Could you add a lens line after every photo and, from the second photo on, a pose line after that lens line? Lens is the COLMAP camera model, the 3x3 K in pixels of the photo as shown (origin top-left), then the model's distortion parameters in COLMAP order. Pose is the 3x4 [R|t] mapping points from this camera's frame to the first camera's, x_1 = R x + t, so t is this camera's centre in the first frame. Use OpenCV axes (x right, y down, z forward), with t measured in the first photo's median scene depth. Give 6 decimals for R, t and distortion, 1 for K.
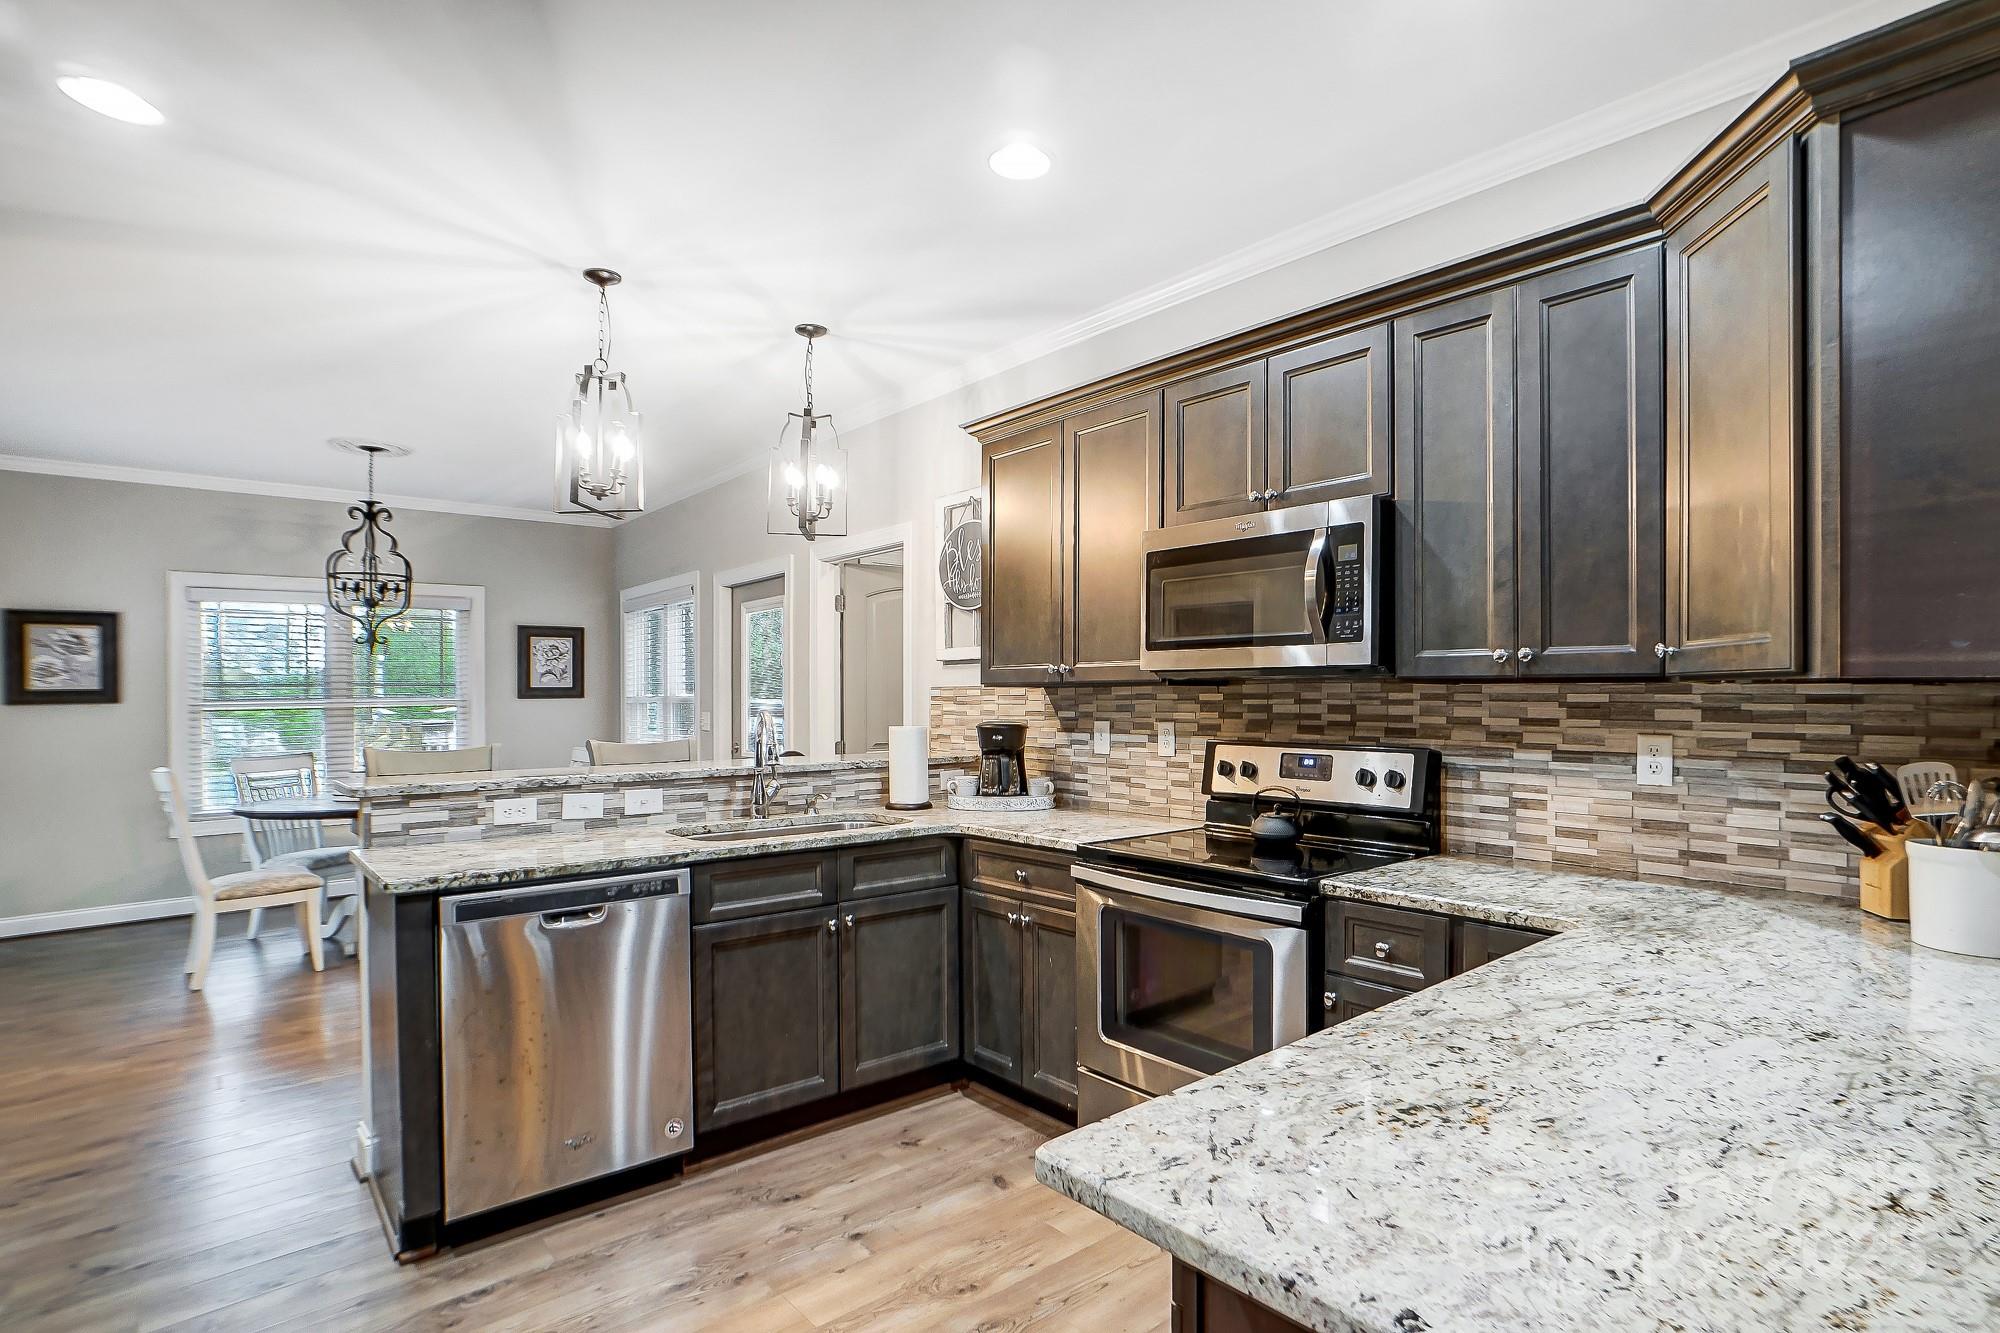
lens RADIAL K [[994.8, 0, 1000.0], [0, 994.8, 666.5], [0, 0, 1]] dist [-0.028892, 0.019684]
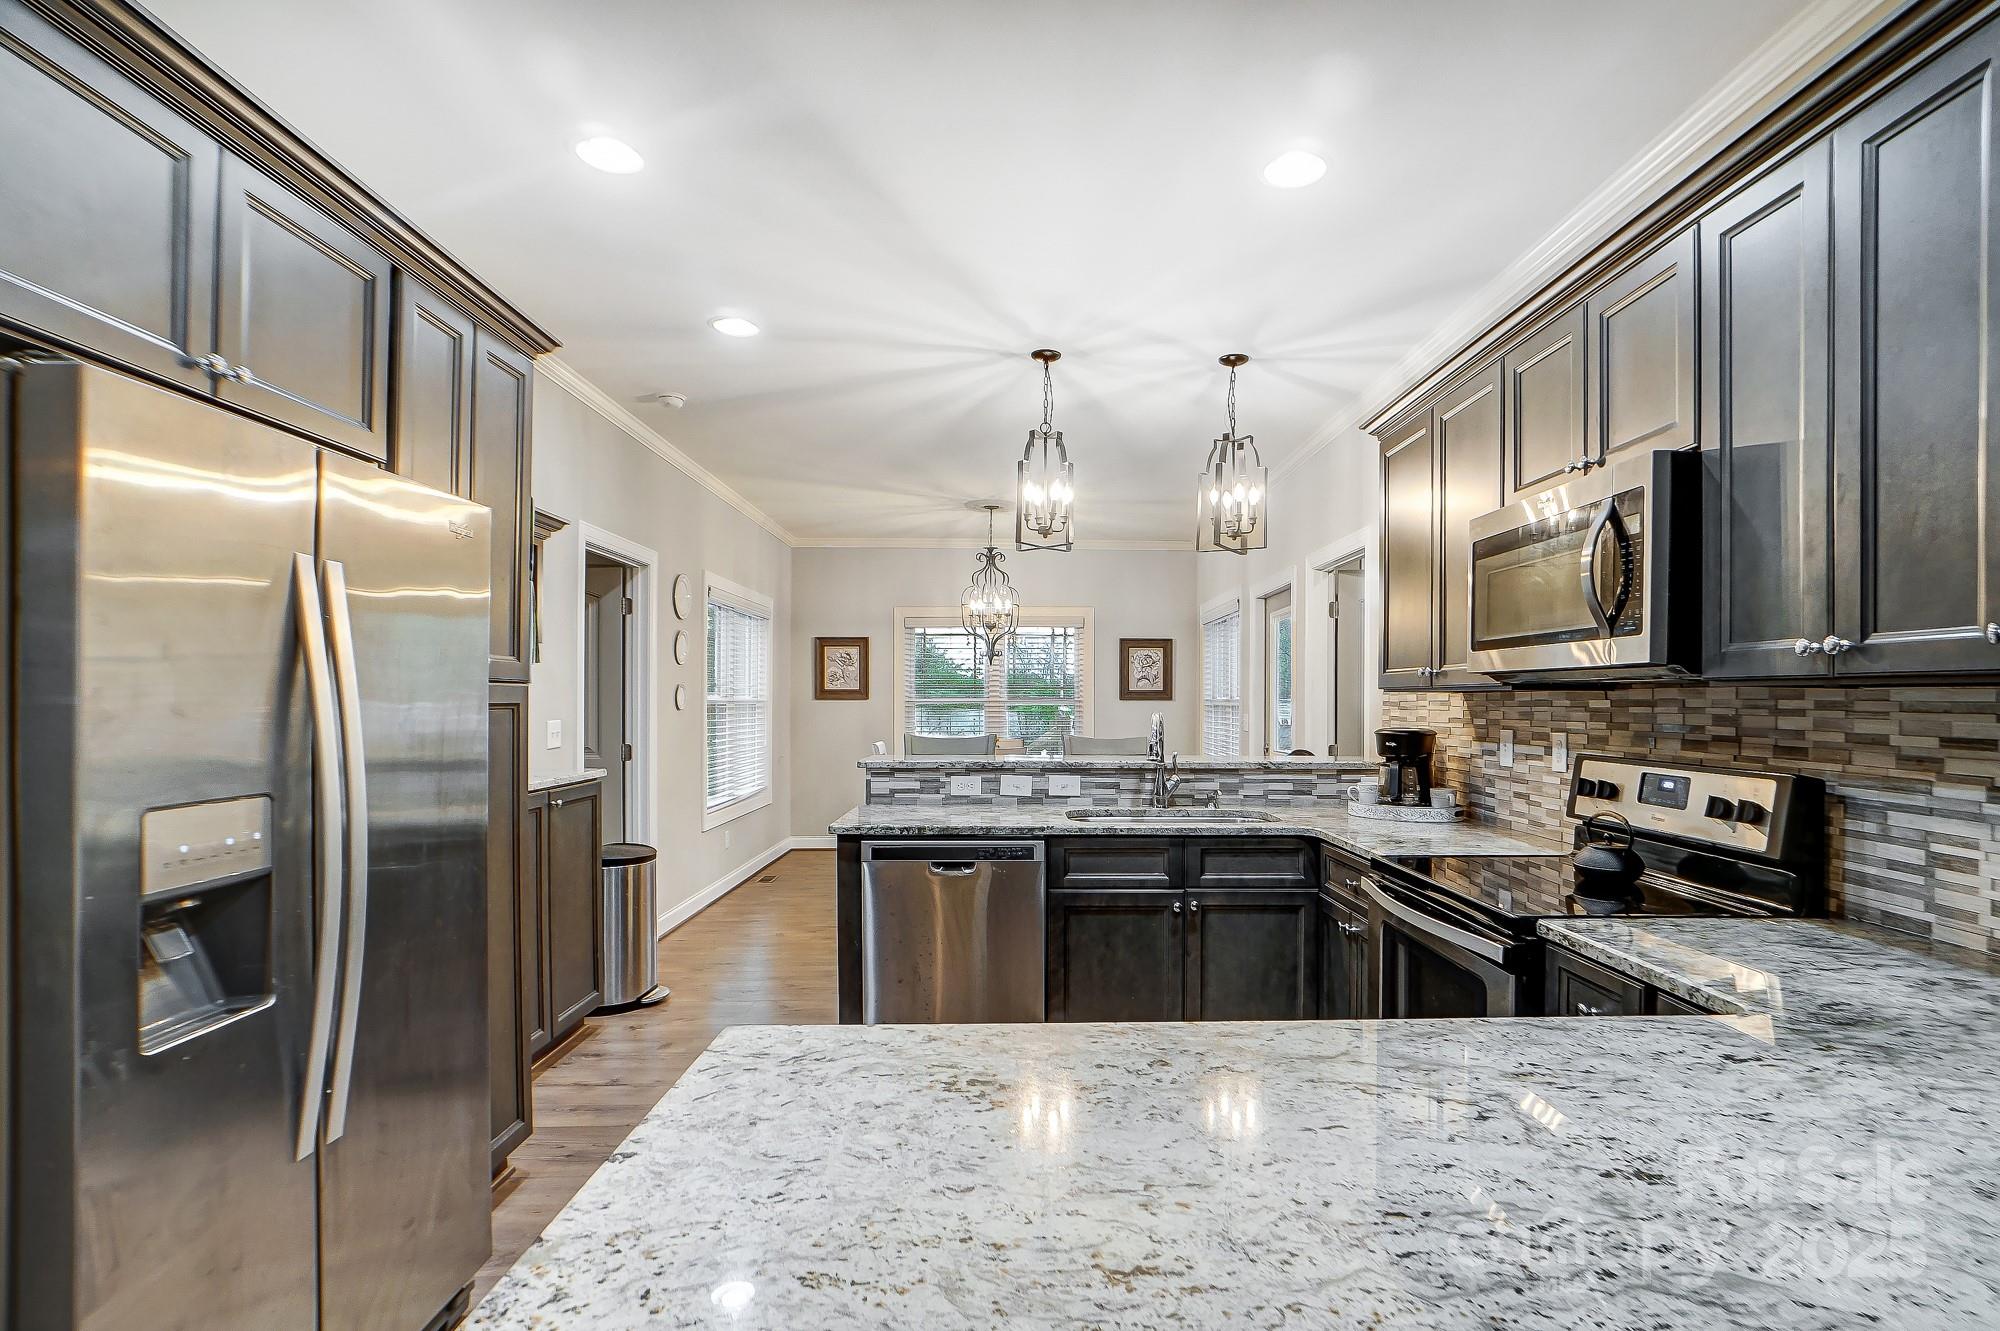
lens RADIAL K [[950.7, 0, 1044.0], [0, 950.7, 673.4], [0, 0, 1]] dist [-0.002744, 0.000466]
pose [[0.791181, -0.008631, -0.611521, 0.386166], [0.008003, 0.999961, -0.003758, 0.004460], [0.611529, -0.001921, 0.791220, 0.081616]]
